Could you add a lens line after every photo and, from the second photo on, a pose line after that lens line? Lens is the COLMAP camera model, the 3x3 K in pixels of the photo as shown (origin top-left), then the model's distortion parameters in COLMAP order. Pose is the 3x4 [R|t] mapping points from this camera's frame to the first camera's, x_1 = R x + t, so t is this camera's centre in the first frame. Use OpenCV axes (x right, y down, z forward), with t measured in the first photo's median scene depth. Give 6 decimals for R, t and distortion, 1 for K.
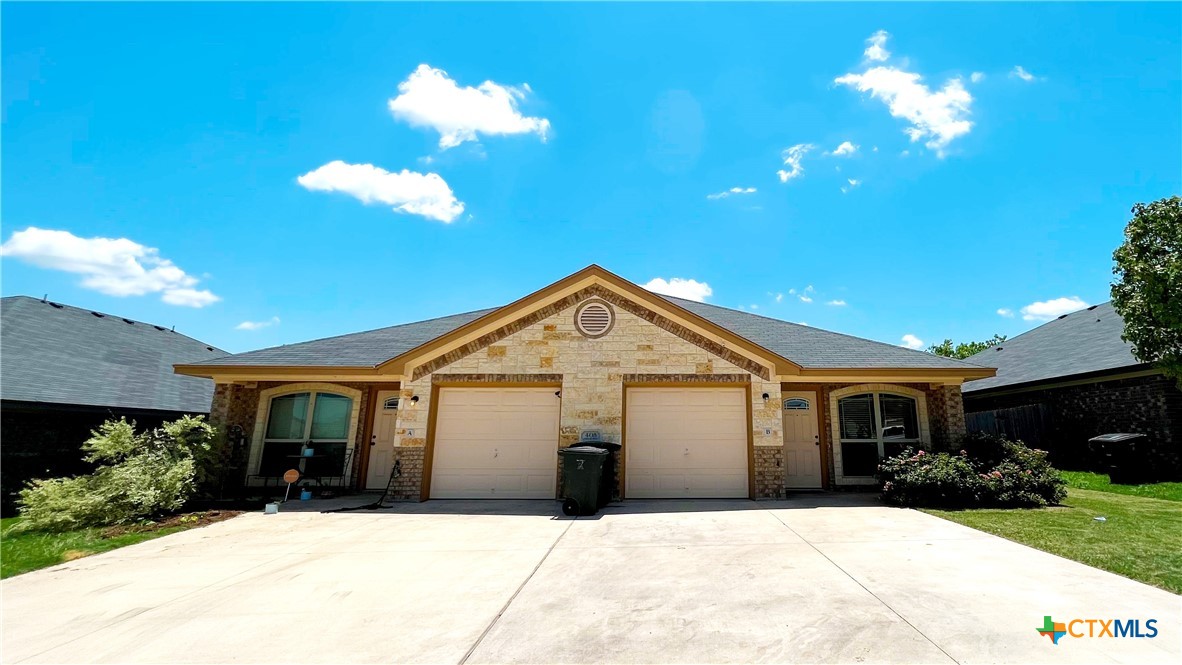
lens RADIAL K [[520.6, 0, 592.5], [0, 520.6, 288.3], [0, 0, 1]] dist [-0.002559, -0.000511]
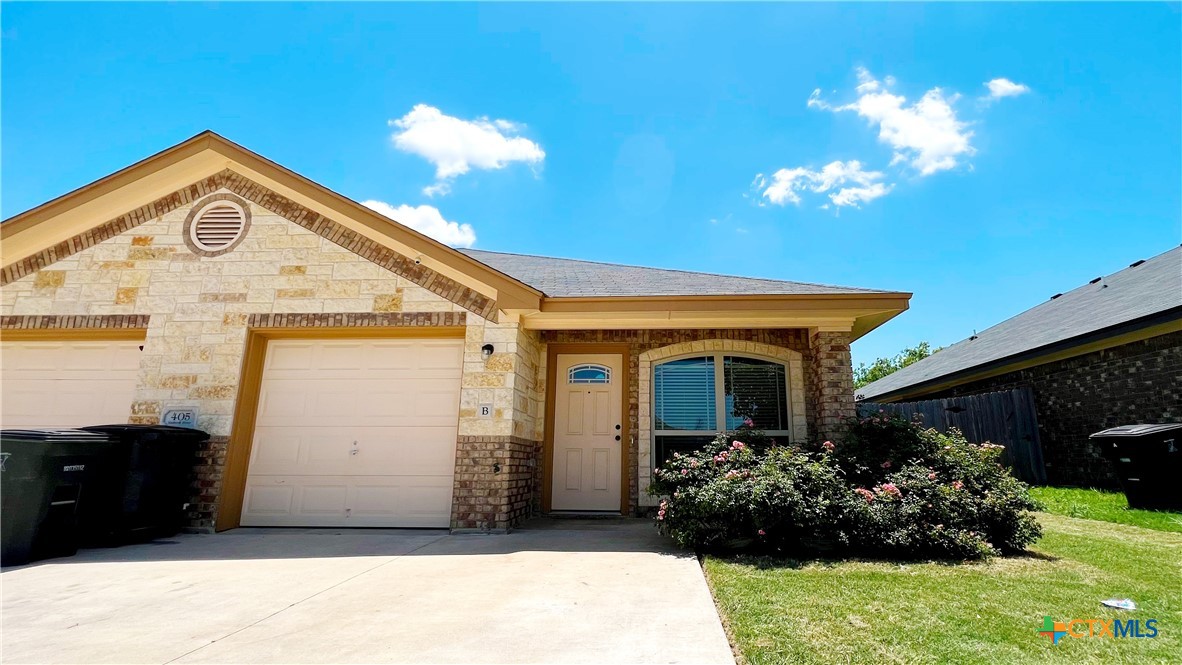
lens RADIAL K [[477.7, 0, 587.4], [0, 477.7, 329.7], [0, 0, 1]] dist [-0.000972, 0.000096]
pose [[0.998752, -0.009066, -0.049115, 0.460514], [0.009955, 0.999790, 0.017899, 0.175544], [0.048943, -0.018366, 0.998633, 0.481205]]
